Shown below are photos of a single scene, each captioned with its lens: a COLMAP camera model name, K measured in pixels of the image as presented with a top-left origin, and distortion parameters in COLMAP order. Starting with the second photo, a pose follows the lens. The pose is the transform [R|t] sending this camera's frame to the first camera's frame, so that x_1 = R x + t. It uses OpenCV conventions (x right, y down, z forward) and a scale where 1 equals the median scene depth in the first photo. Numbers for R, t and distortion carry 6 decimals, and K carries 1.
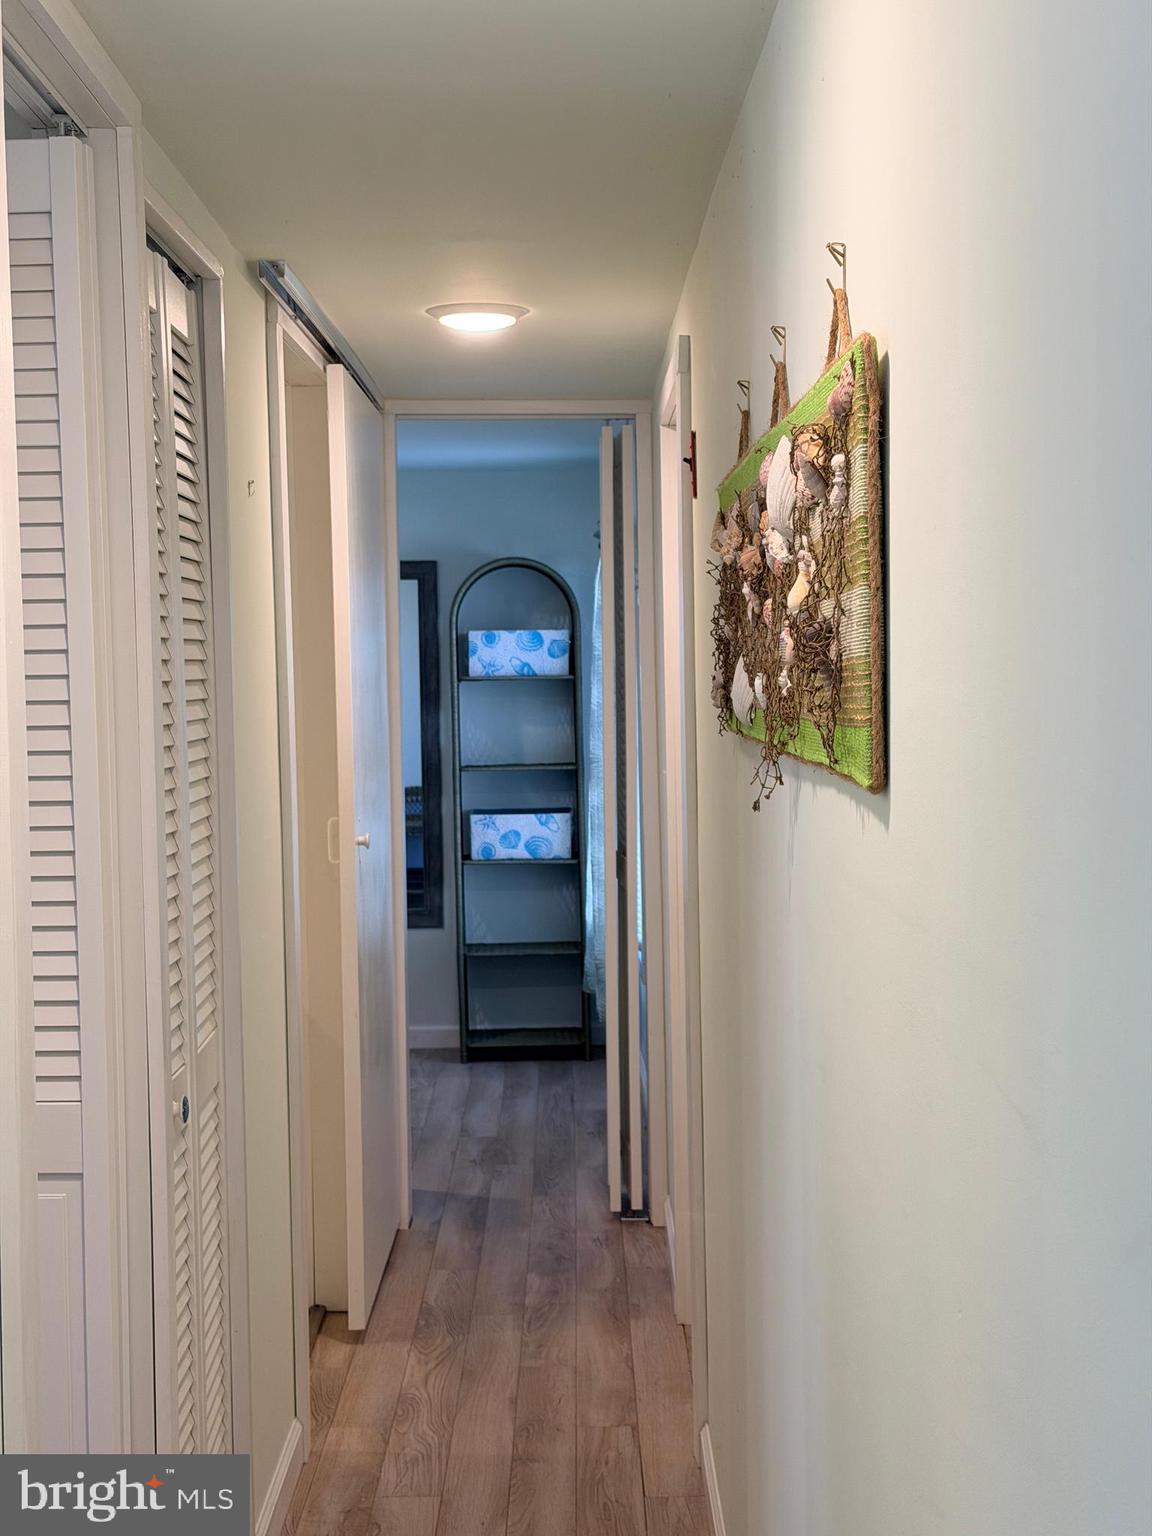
lens RADIAL K [[2160.1, 0, 576.1], [0, 2160.1, 768.5], [0, 0, 1]] dist [0.007416, 0.000000]
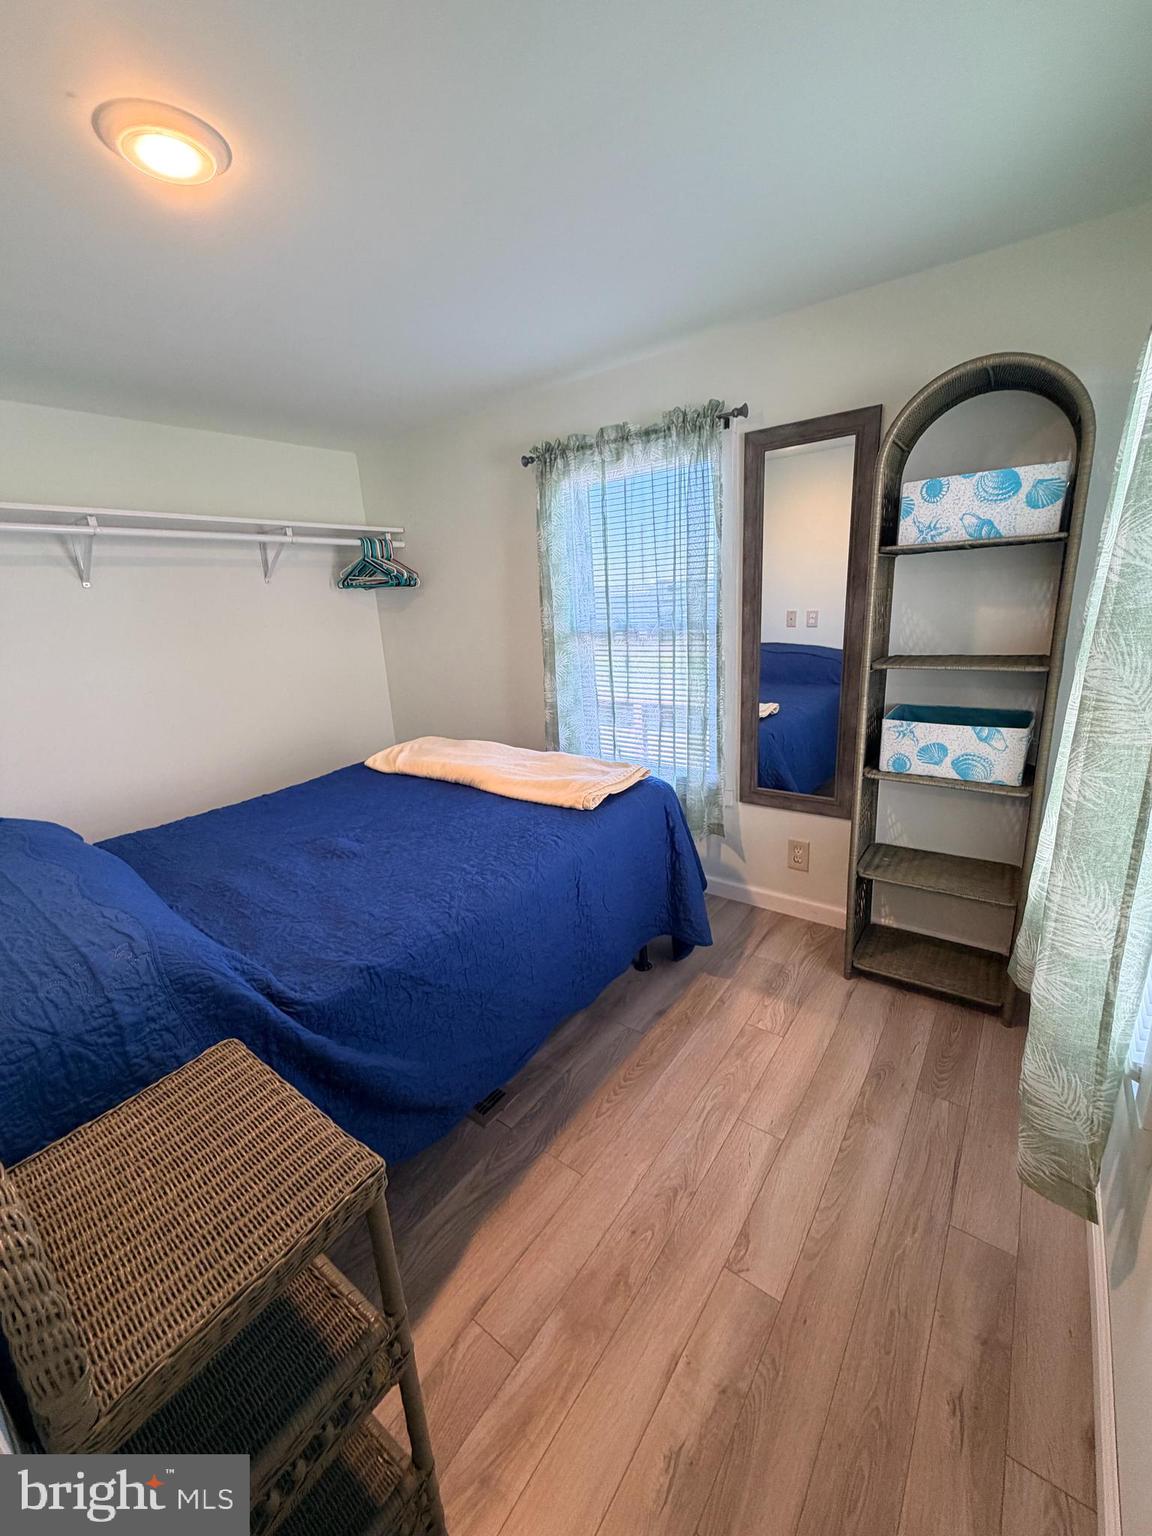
lens RADIAL K [[613.9, 0, 574.7], [0, 613.9, 765.3], [0, 0, 1]] dist [0.000144, 0.000456]
pose [[0.792652, 0.136697, -0.594152, 0.000746], [0.018499, 0.968699, 0.247549, -0.022872], [0.609394, -0.207211, 0.765312, 0.739288]]
